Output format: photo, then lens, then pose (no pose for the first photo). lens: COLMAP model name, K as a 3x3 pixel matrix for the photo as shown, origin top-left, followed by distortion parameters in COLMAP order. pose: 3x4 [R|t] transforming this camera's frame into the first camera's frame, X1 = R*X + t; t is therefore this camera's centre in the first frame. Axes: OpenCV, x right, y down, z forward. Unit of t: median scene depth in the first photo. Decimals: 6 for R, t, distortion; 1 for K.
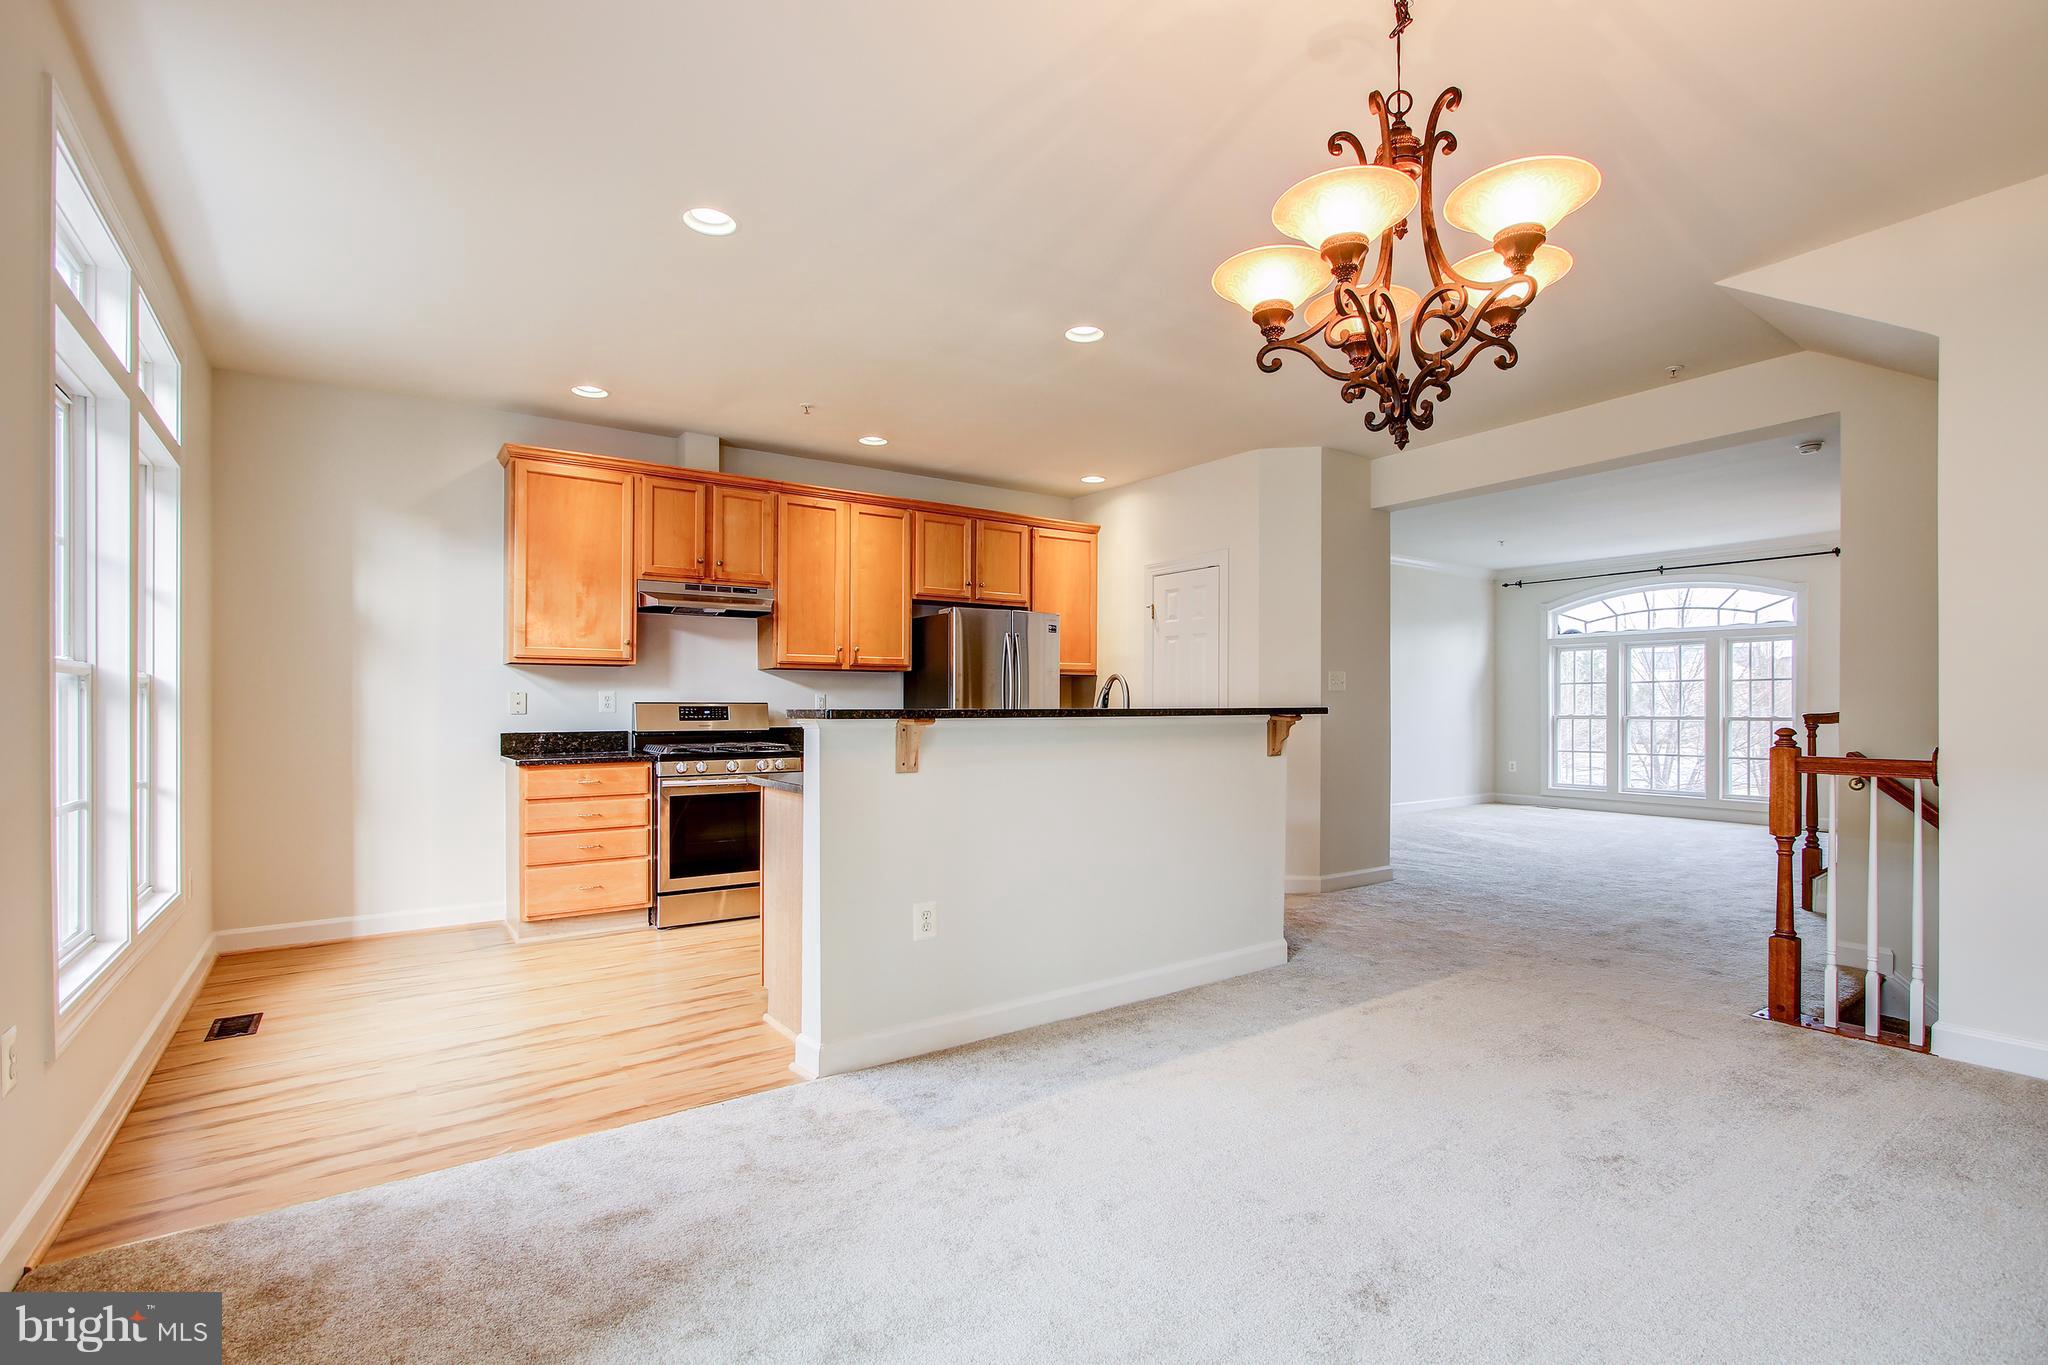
lens RADIAL K [[944.4, 0, 1069.0], [0, 944.4, 699.1], [0, 0, 1]] dist [-0.014665, 0.002263]
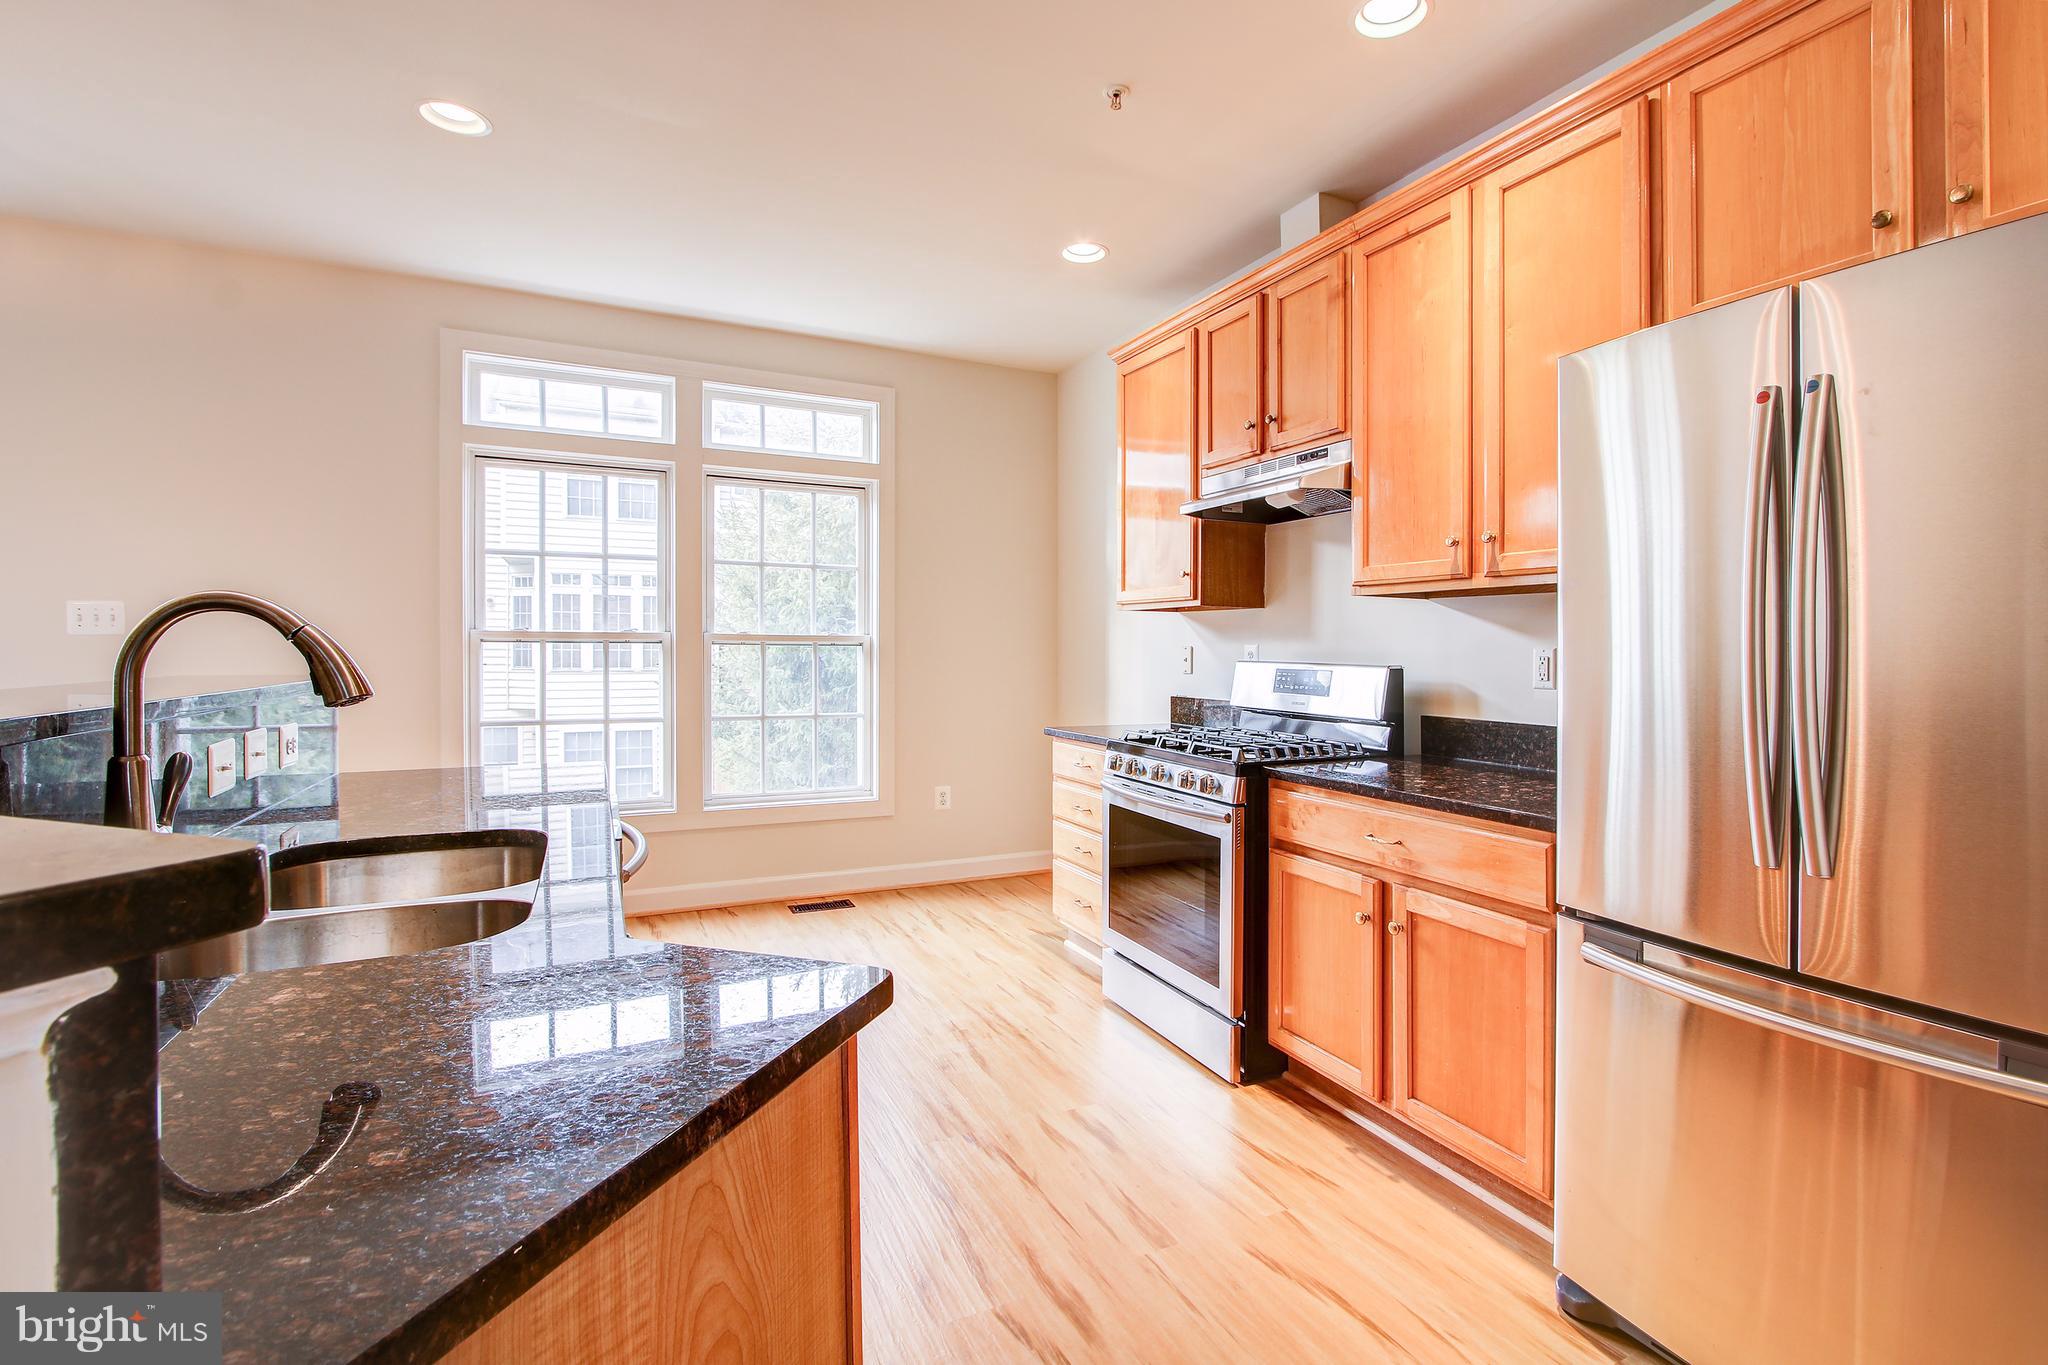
lens RADIAL K [[944.4, 0, 1053.6], [0, 944.4, 638.6], [0, 0, 1]] dist [-0.014665, 0.002263]
pose [[-0.180137, -0.005953, -0.983624, 0.217179], [0.001524, 0.999979, -0.006331, -0.007906], [0.983640, -0.002640, -0.180124, 0.978260]]
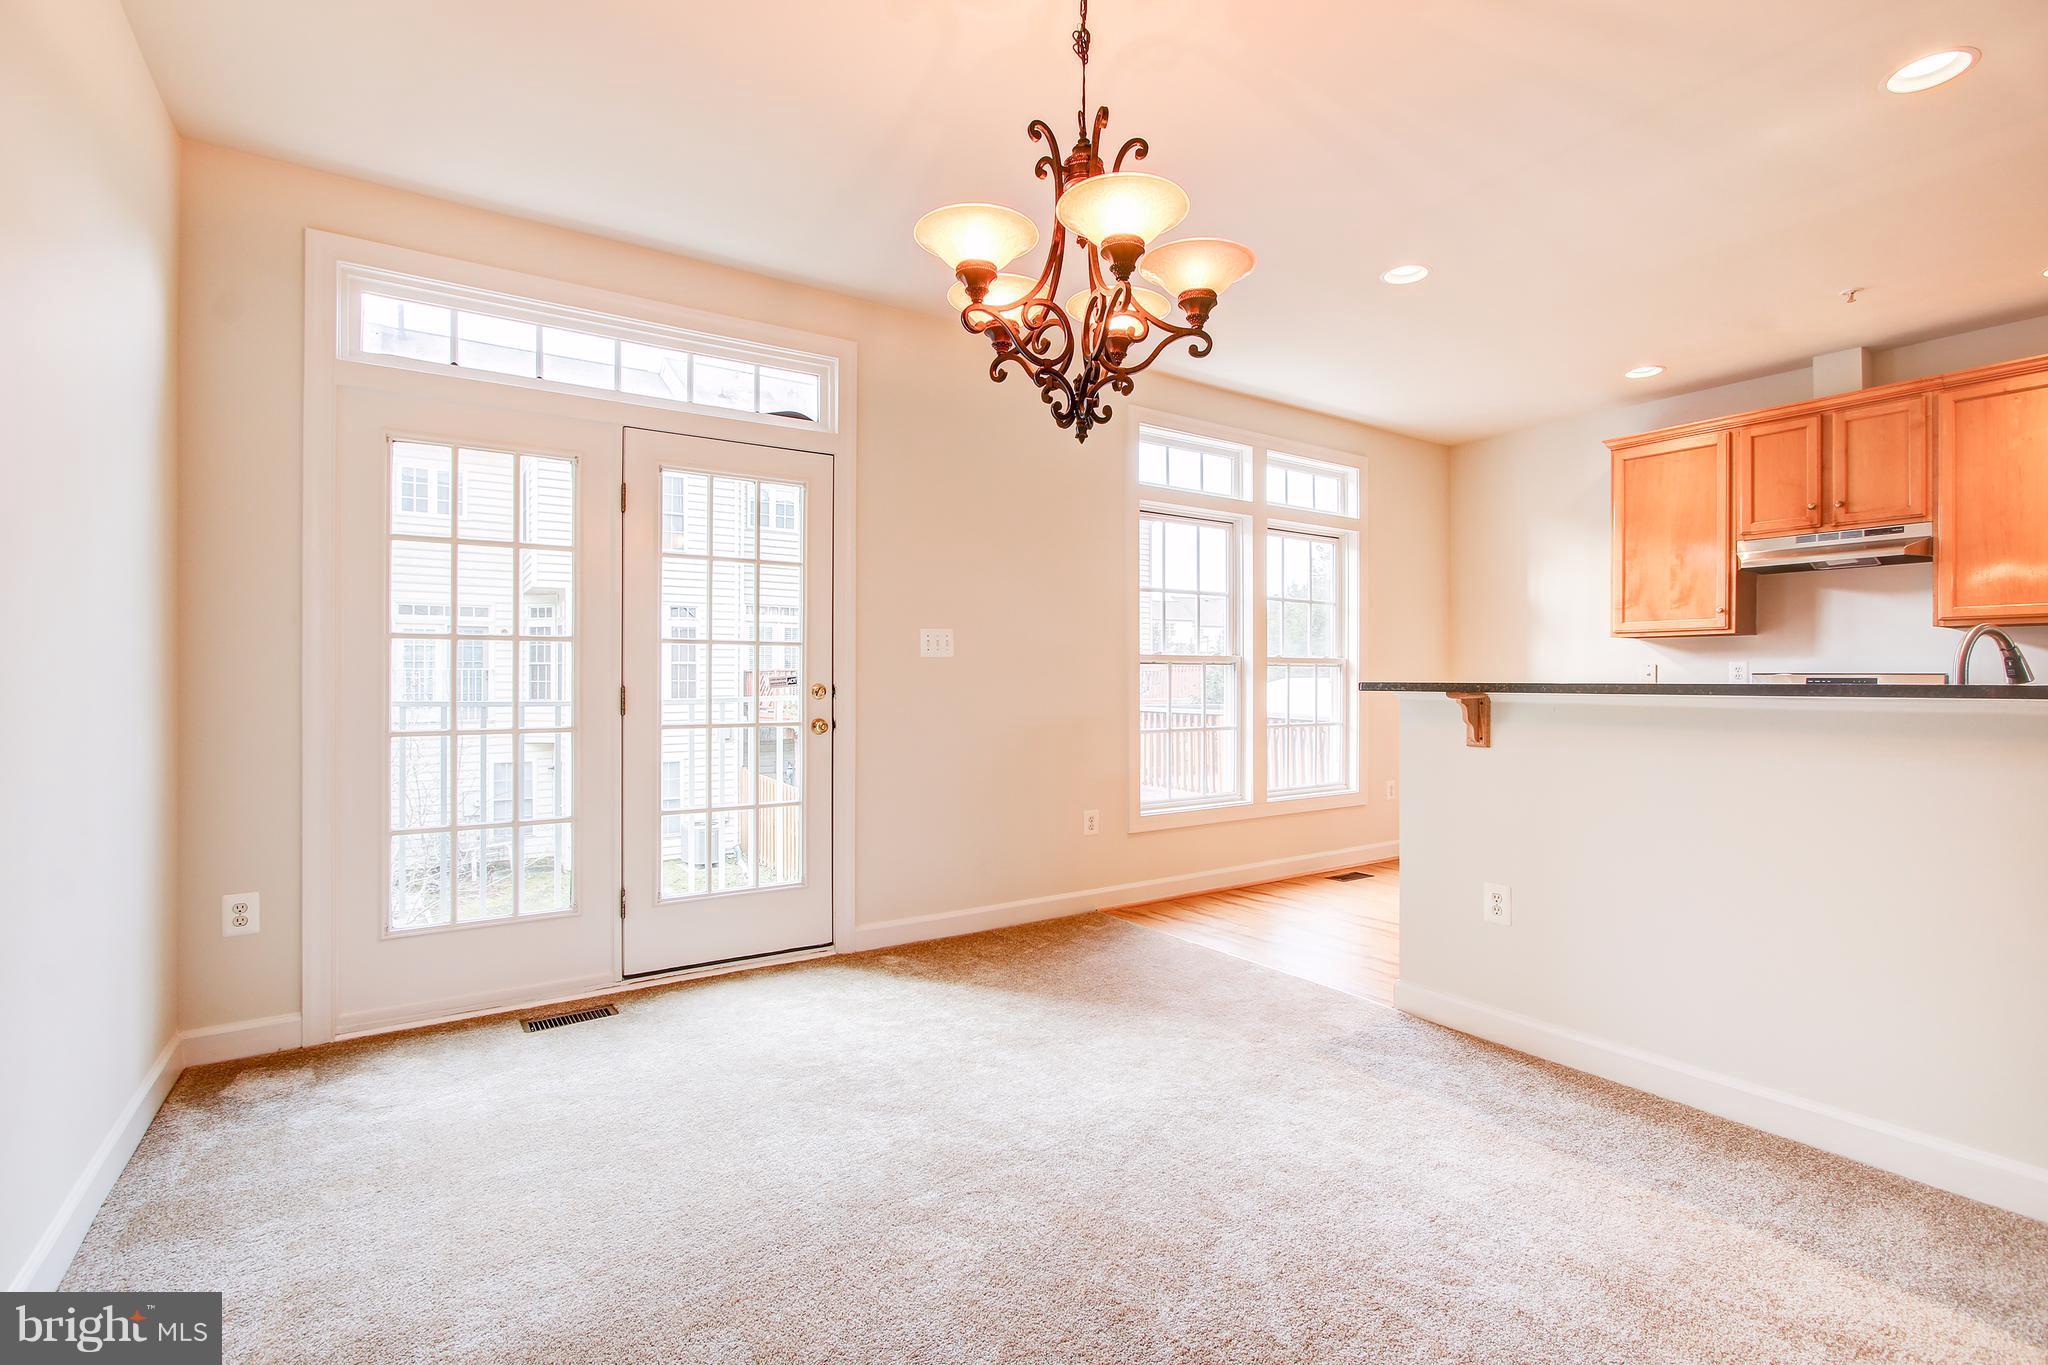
lens RADIAL K [[944.4, 0, 1052.5], [0, 944.4, 673.8], [0, 0, 1]] dist [-0.014665, 0.002263]
pose [[-0.026251, -0.001724, -0.999654, 0.468949], [0.008746, 0.999960, -0.001954, -0.000132], [0.999617, -0.008794, -0.026235, 0.332849]]
